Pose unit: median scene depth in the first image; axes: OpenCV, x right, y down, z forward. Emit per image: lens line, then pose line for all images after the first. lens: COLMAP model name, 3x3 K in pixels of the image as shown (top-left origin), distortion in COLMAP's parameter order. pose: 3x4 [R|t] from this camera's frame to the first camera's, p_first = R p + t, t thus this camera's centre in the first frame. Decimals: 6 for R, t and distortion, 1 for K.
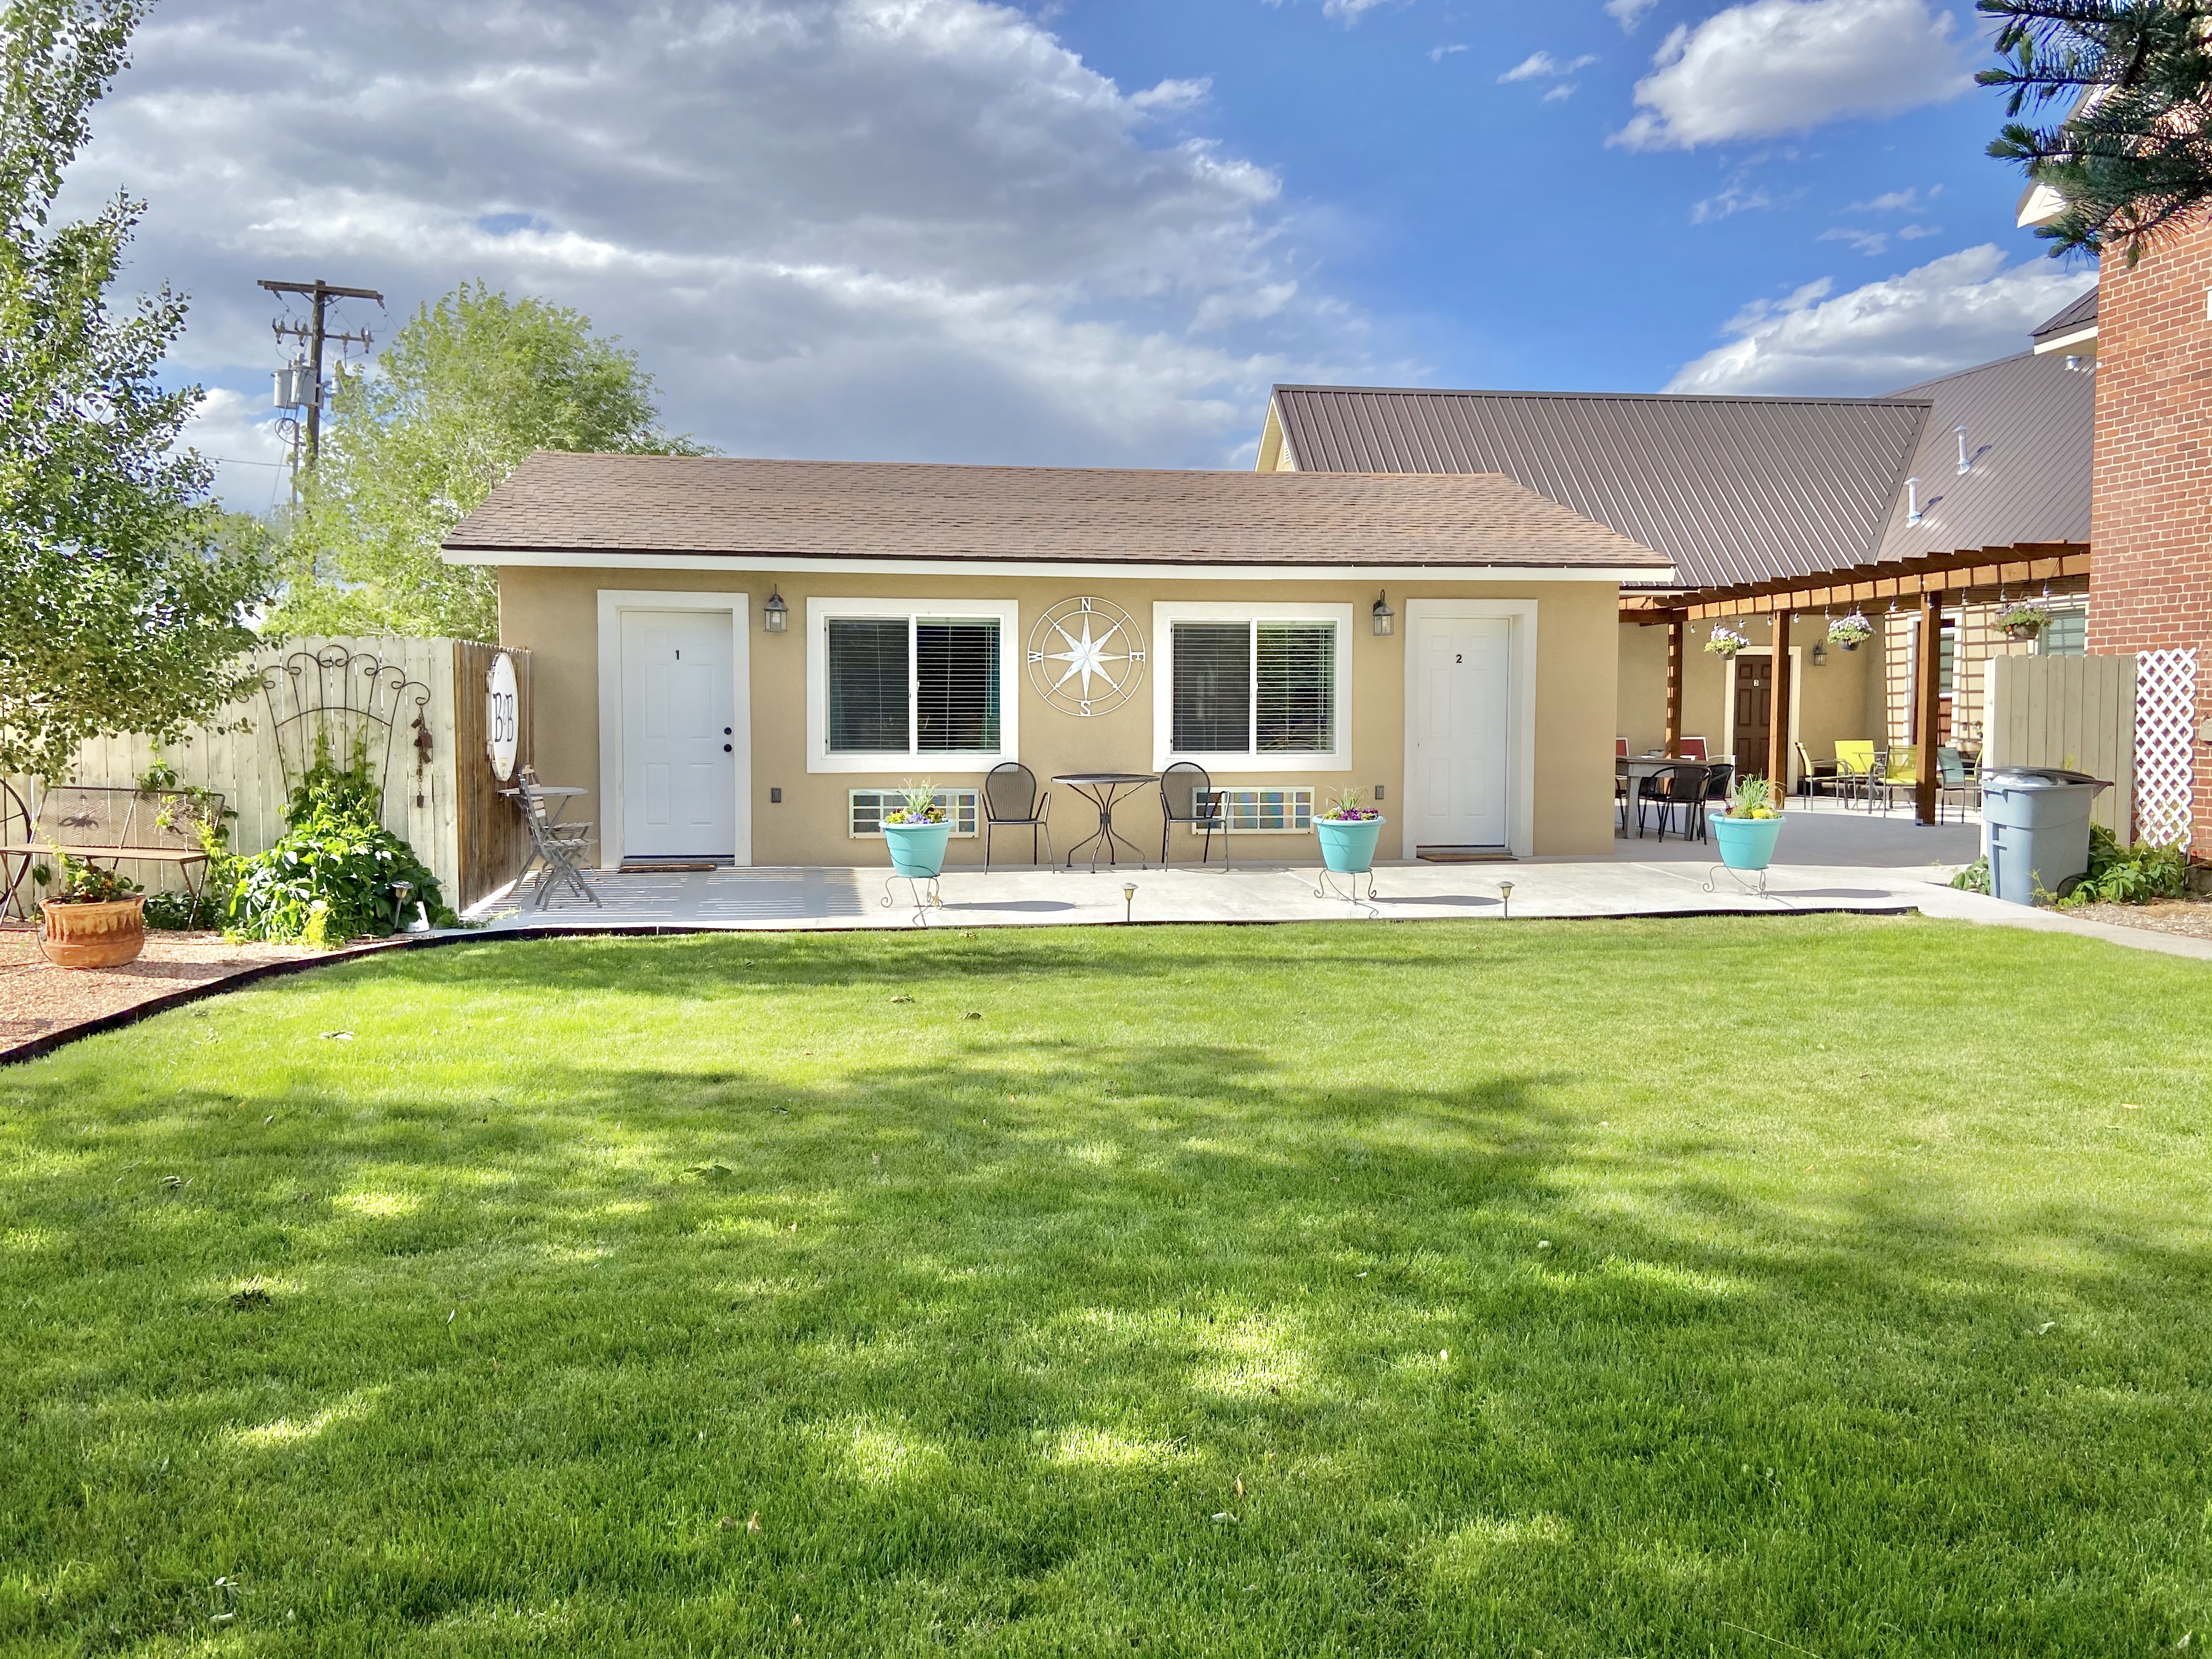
lens RADIAL K [[1656.4, 0, 1088.3], [0, 1656.4, 817.0], [0, 0, 1]] dist [0.059340, -0.039669]
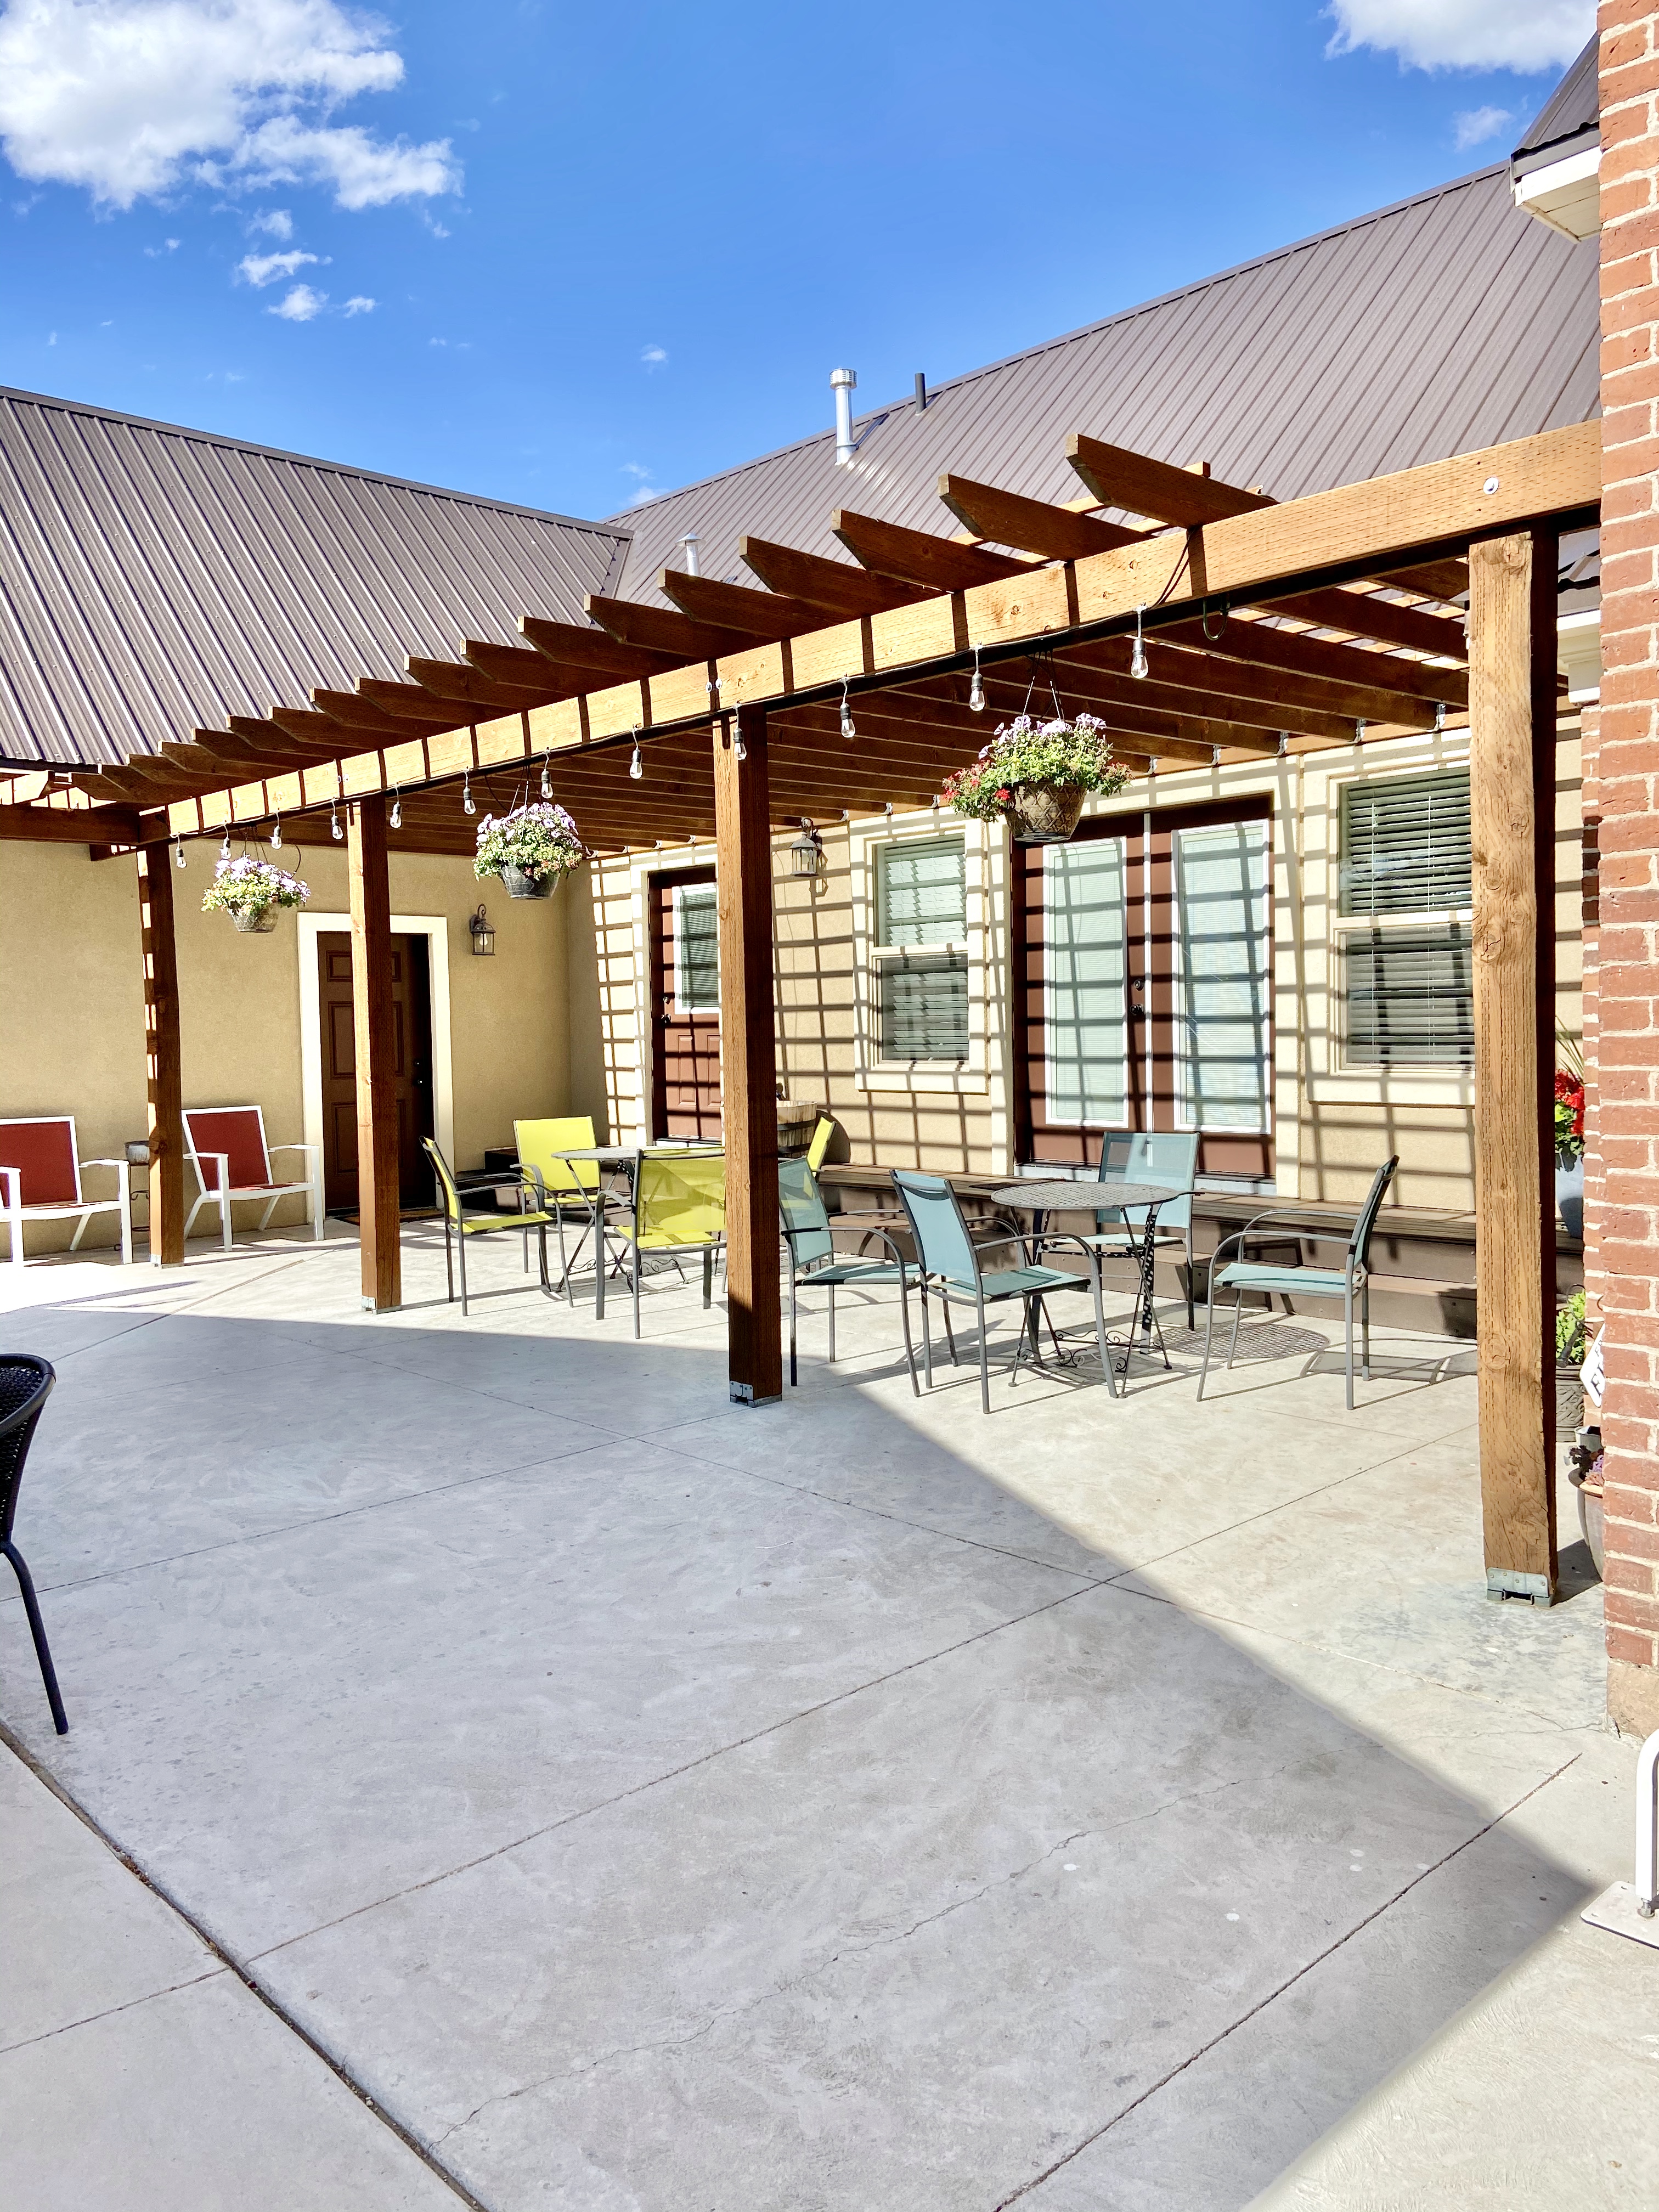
lens RADIAL K [[1656.4, 0, 821.2], [0, 1656.4, 1102.2], [0, 0, 1]] dist [0.059340, -0.039669]
pose [[0.829573, -0.049921, 0.556162, 0.313562], [0.058997, 0.998257, 0.001603, -0.053559], [-0.555273, 0.031482, 0.831072, 0.687781]]
